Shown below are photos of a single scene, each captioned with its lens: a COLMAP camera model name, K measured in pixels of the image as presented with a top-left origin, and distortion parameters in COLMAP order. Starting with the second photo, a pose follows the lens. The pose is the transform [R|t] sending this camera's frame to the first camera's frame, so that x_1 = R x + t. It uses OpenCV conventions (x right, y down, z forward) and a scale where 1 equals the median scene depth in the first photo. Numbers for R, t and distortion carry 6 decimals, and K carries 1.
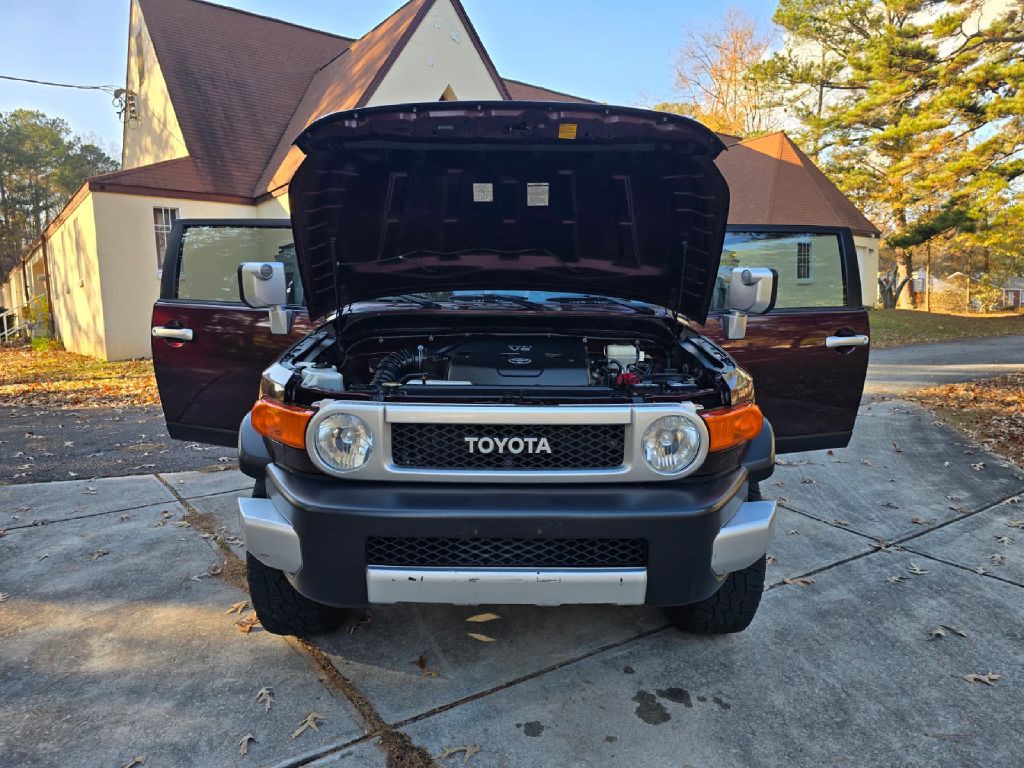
lens RADIAL K [[693.3, 0, 515.9], [0, 693.3, 387.0], [0, 0, 1]] dist [0.066299, -0.066173]
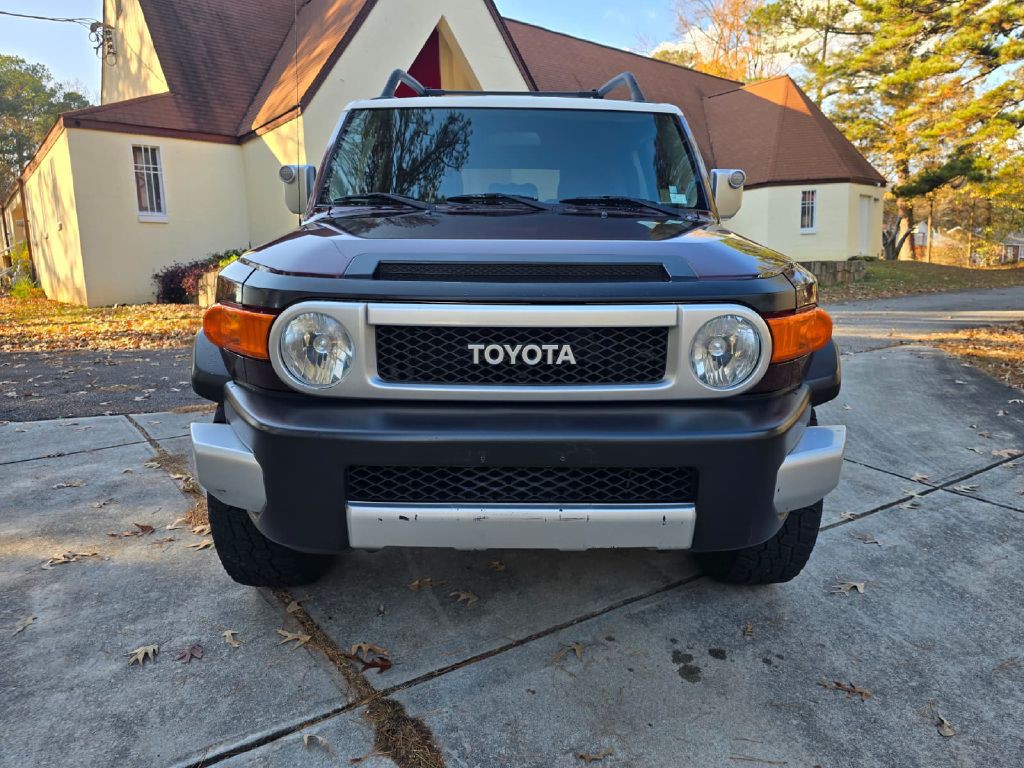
lens RADIAL K [[688.0, 0, 513.5], [0, 688.0, 386.5], [0, 0, 1]] dist [0.065704, -0.063428]
pose [[0.999992, 0.000082, 0.004062, -0.020752], [-0.000323, 0.998237, 0.059353, 0.063538], [-0.004050, -0.059354, 0.998229, 0.175502]]
